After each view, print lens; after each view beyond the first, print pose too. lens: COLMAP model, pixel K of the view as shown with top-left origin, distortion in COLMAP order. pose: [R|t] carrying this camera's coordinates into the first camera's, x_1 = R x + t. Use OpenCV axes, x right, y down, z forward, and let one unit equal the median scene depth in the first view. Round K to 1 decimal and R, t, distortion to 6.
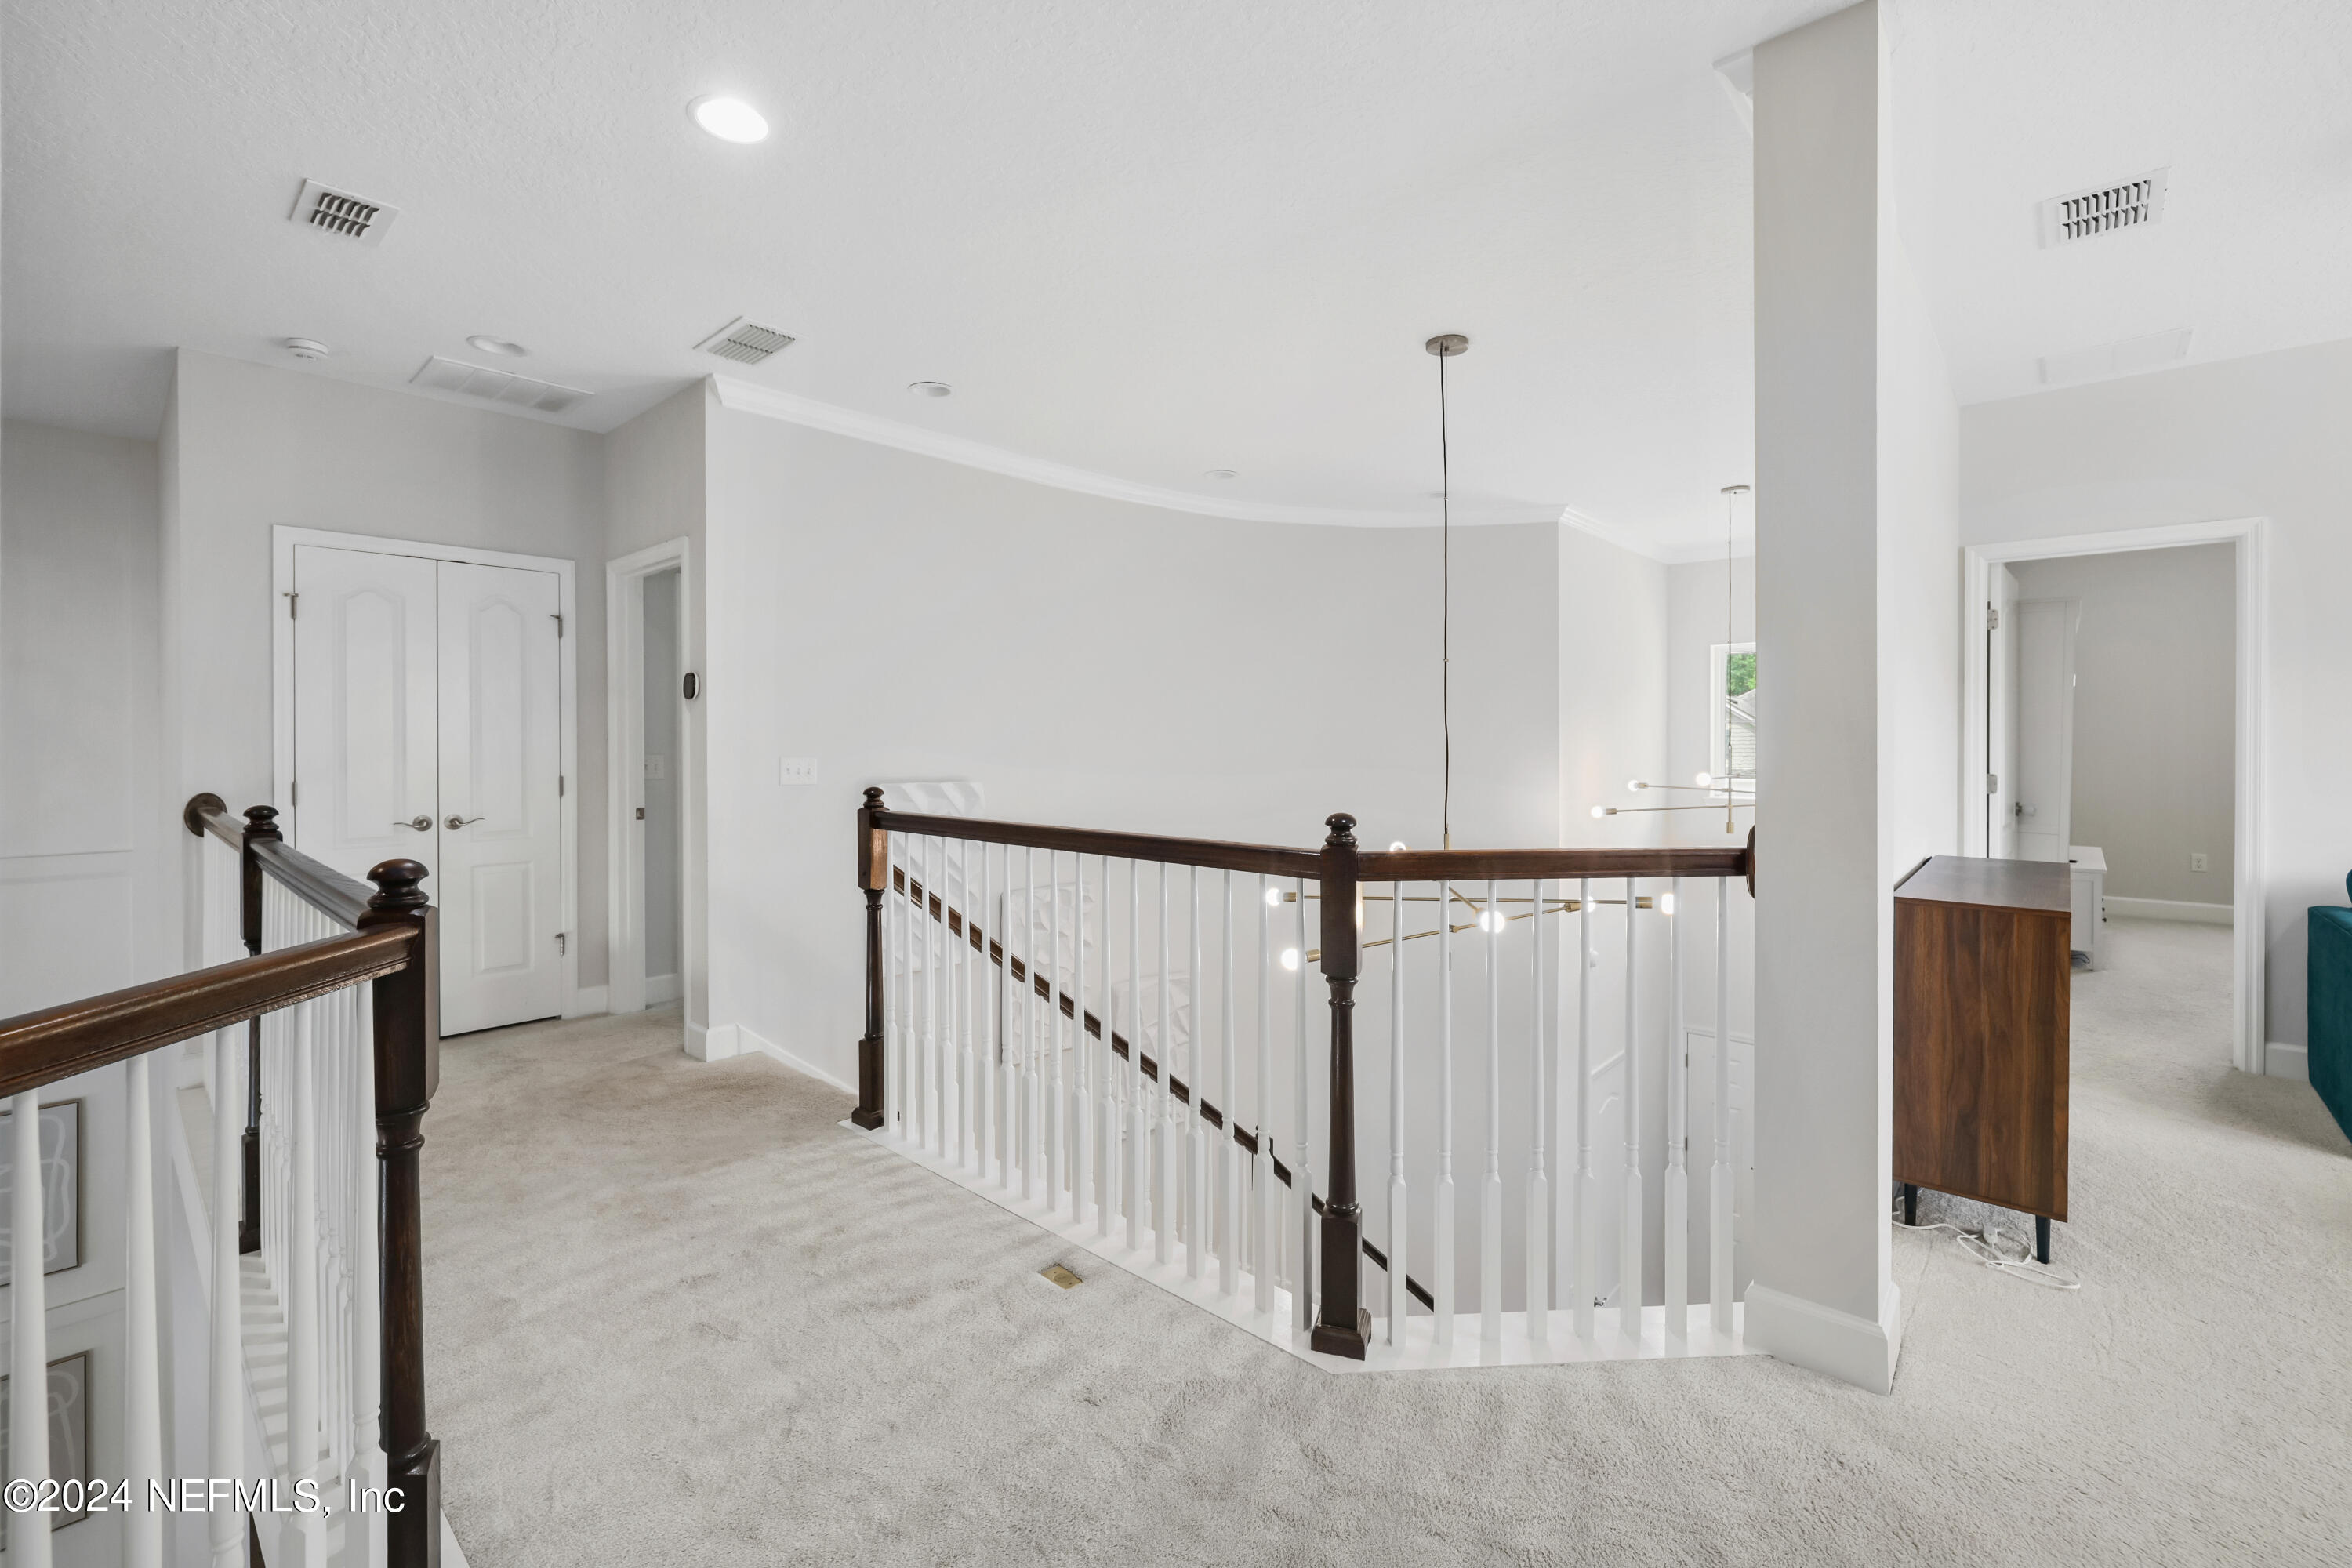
lens RADIAL K [[986.0, 0, 1171.9], [0, 986.0, 756.3], [0, 0, 1]] dist [-0.001168, -0.000191]
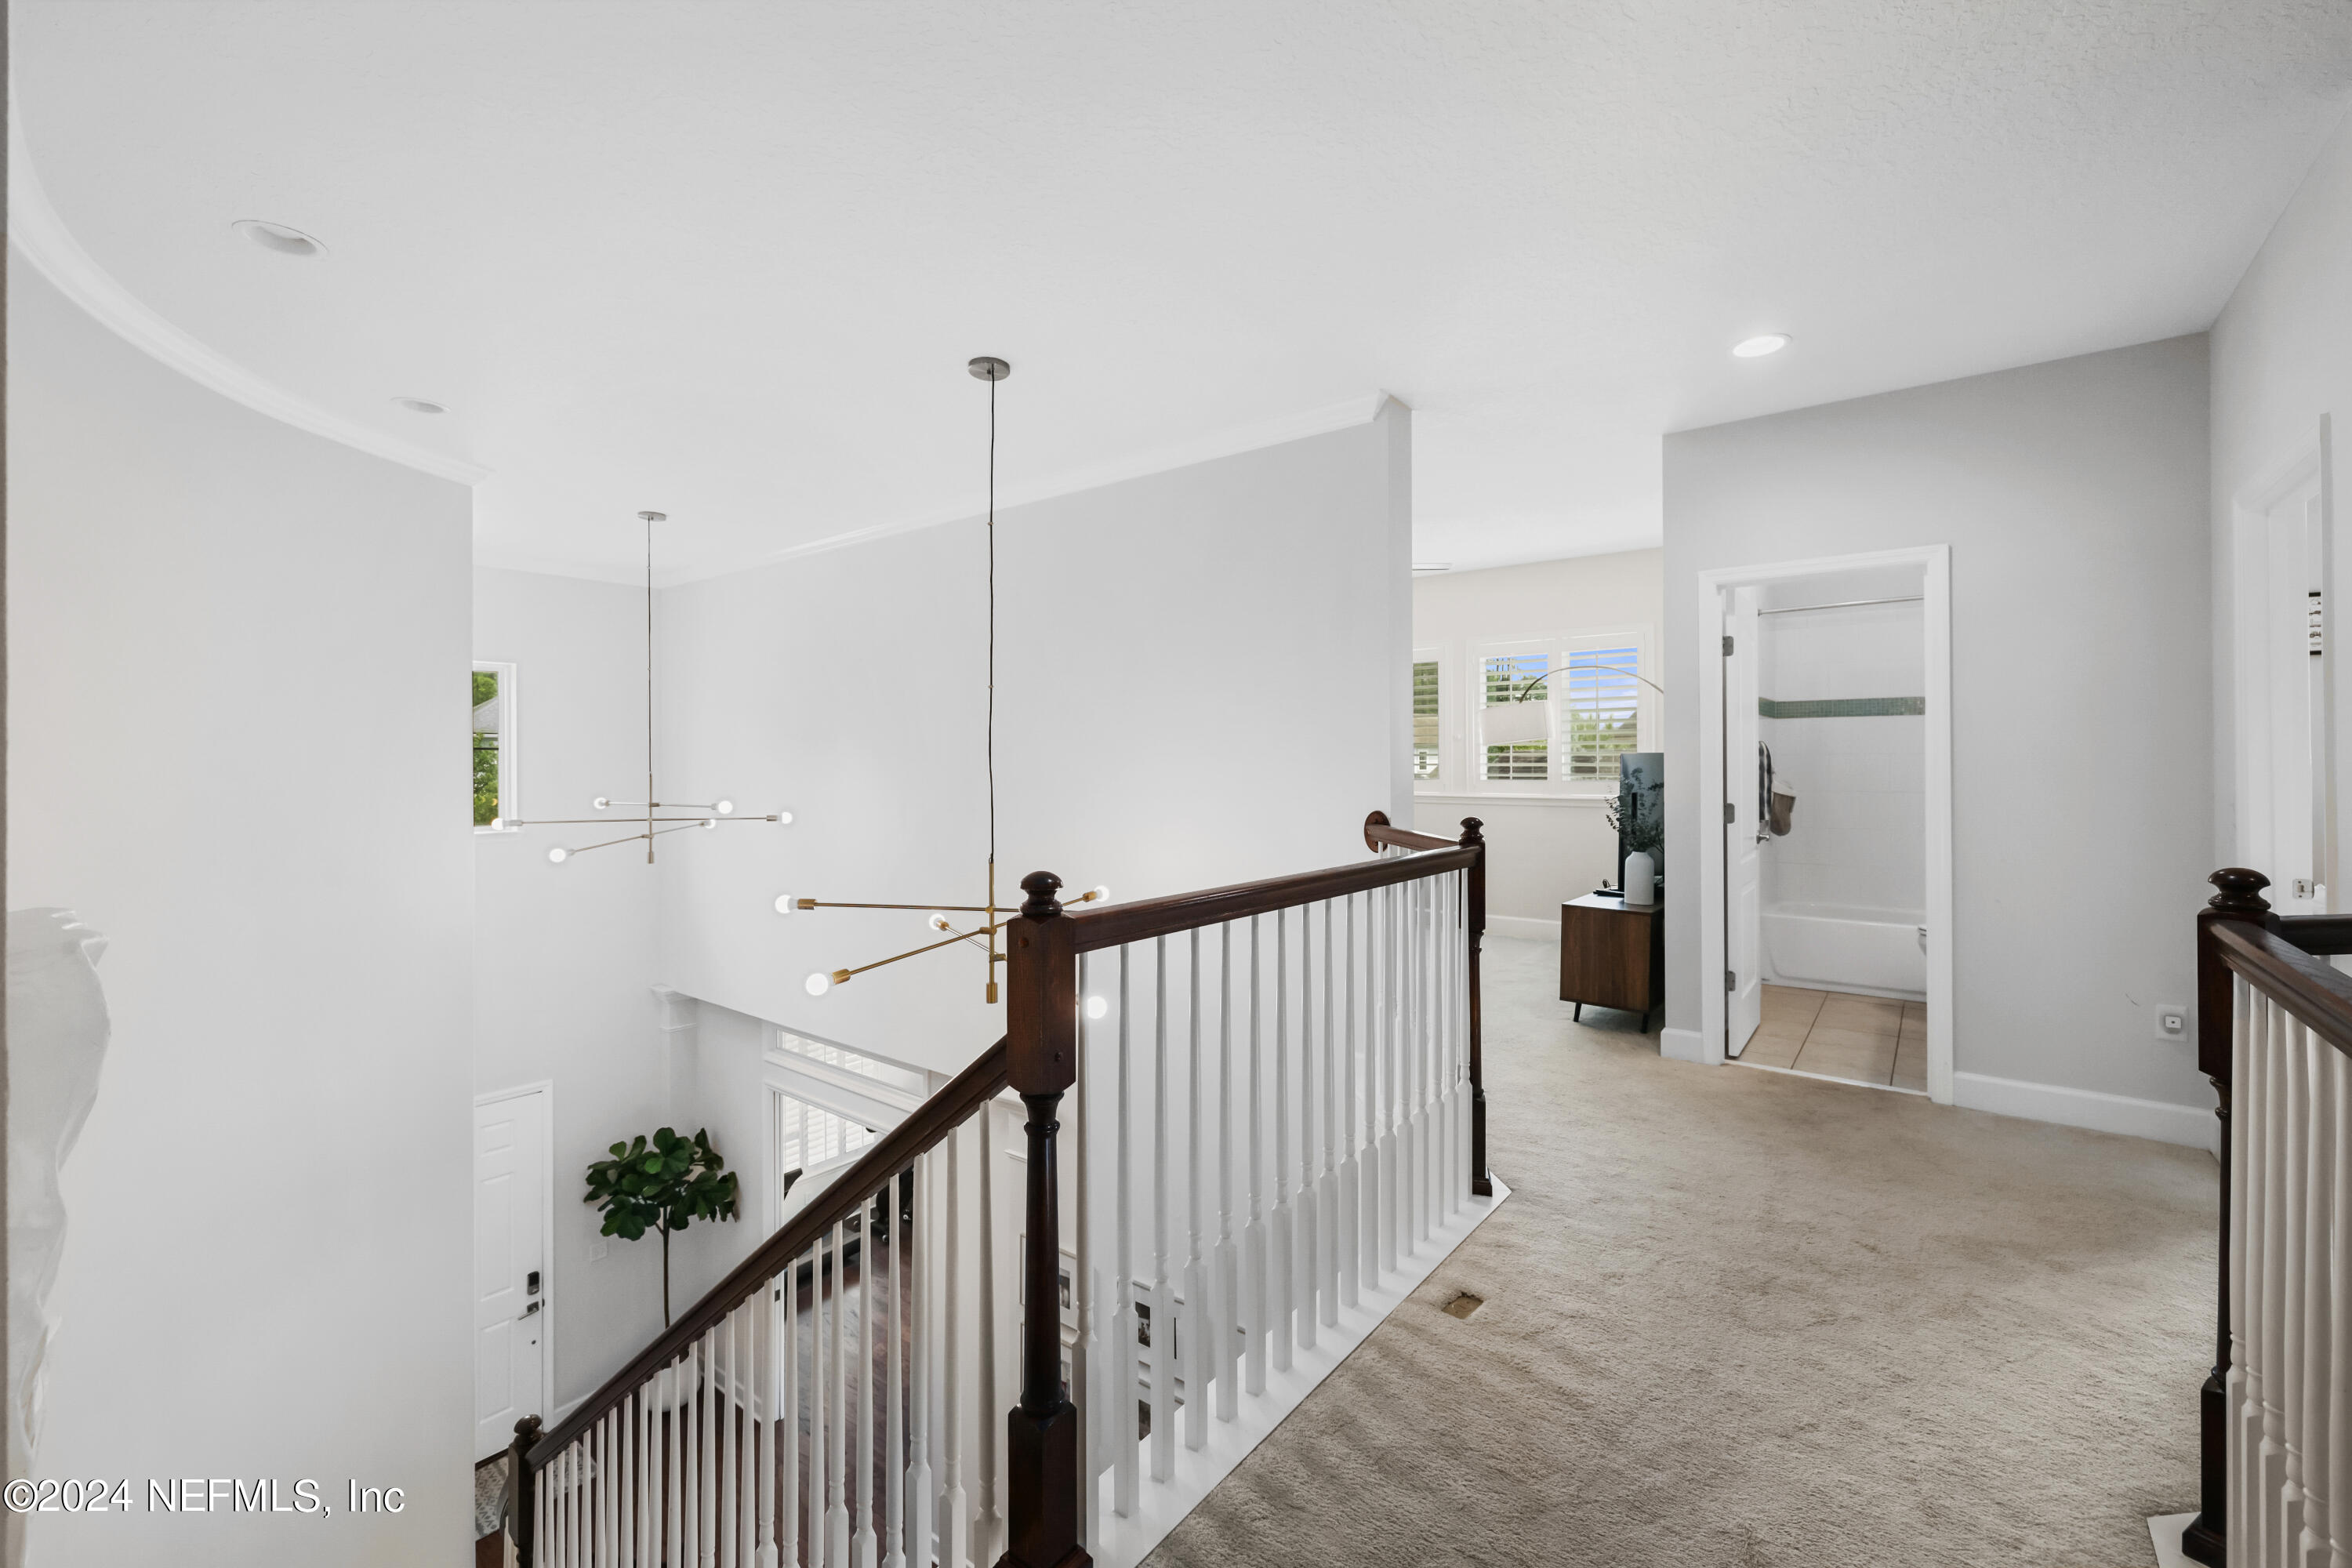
lens RADIAL K [[986.0, 0, 1171.9], [0, 986.0, 756.3], [0, 0, 1]] dist [-0.001168, -0.000191]
pose [[-0.073130, 0.007703, 0.997293, -0.777741], [0.020758, 0.999765, -0.006200, -0.018575], [-0.997106, 0.020249, -0.073273, 0.971189]]
